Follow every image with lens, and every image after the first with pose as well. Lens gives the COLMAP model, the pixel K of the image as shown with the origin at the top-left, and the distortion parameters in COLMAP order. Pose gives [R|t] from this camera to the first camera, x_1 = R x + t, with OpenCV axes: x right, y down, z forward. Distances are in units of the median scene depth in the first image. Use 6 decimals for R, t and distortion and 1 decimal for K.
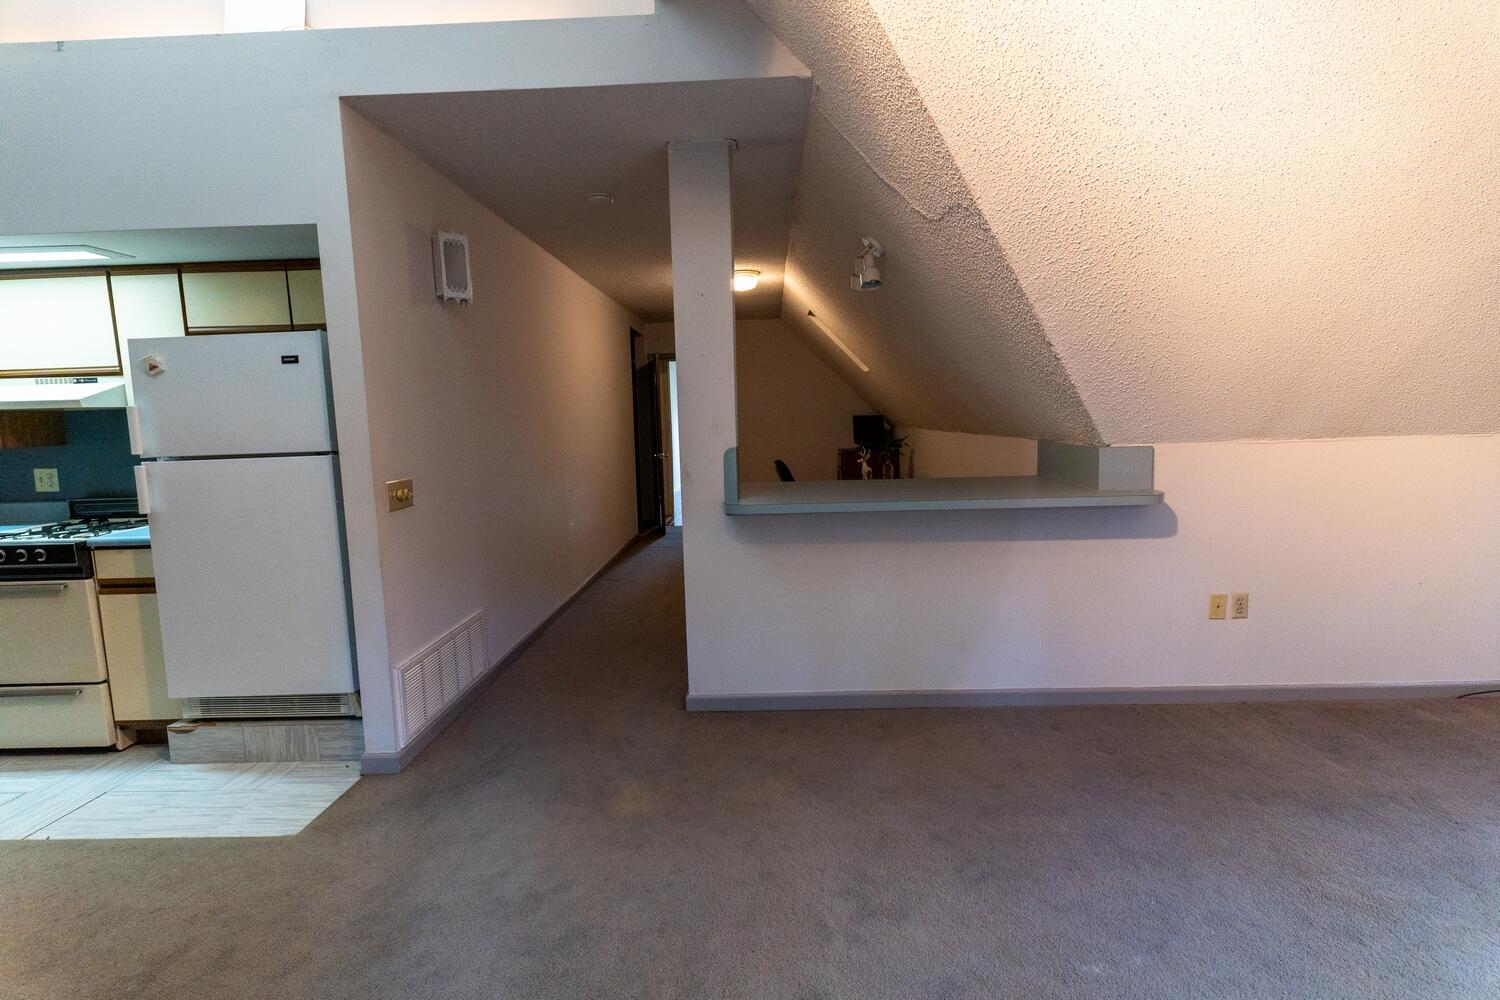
lens RADIAL K [[709.6, 0, 747.6], [0, 709.6, 500.9], [0, 0, 1]] dist [0.002745, -0.000075]
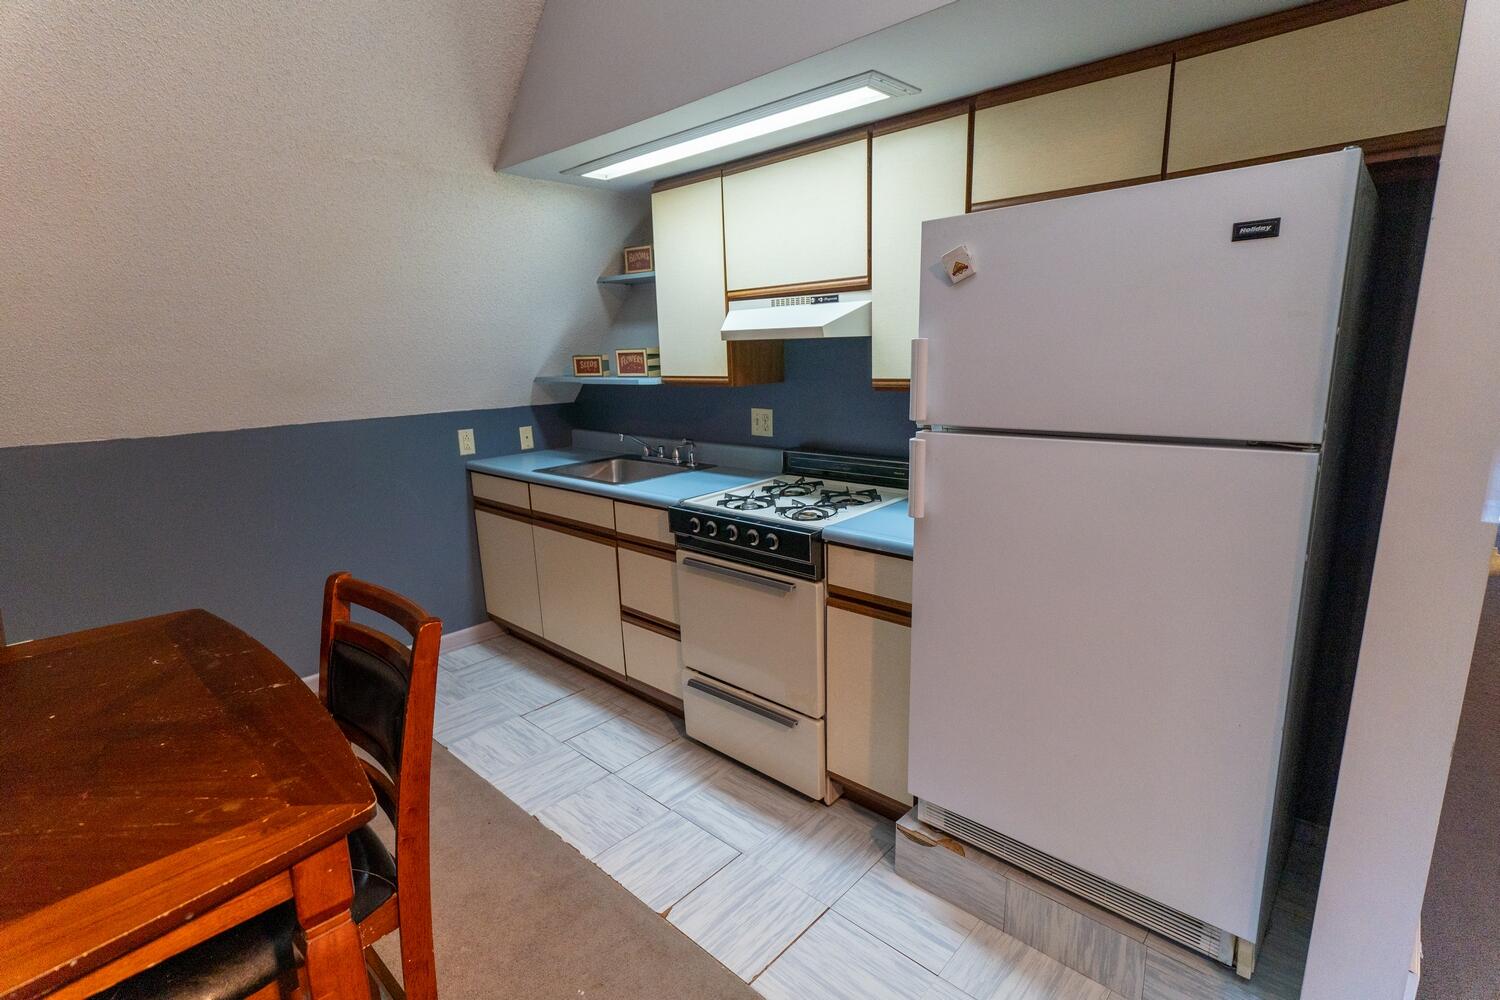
lens RADIAL K [[709.6, 0, 747.6], [0, 709.6, 500.9], [0, 0, 1]] dist [0.002745, -0.000075]
pose [[0.750847, 0.147351, -0.643829, -0.531539], [-0.071376, 0.987190, 0.142695, -0.068333], [0.656608, -0.061188, 0.751746, 0.419187]]
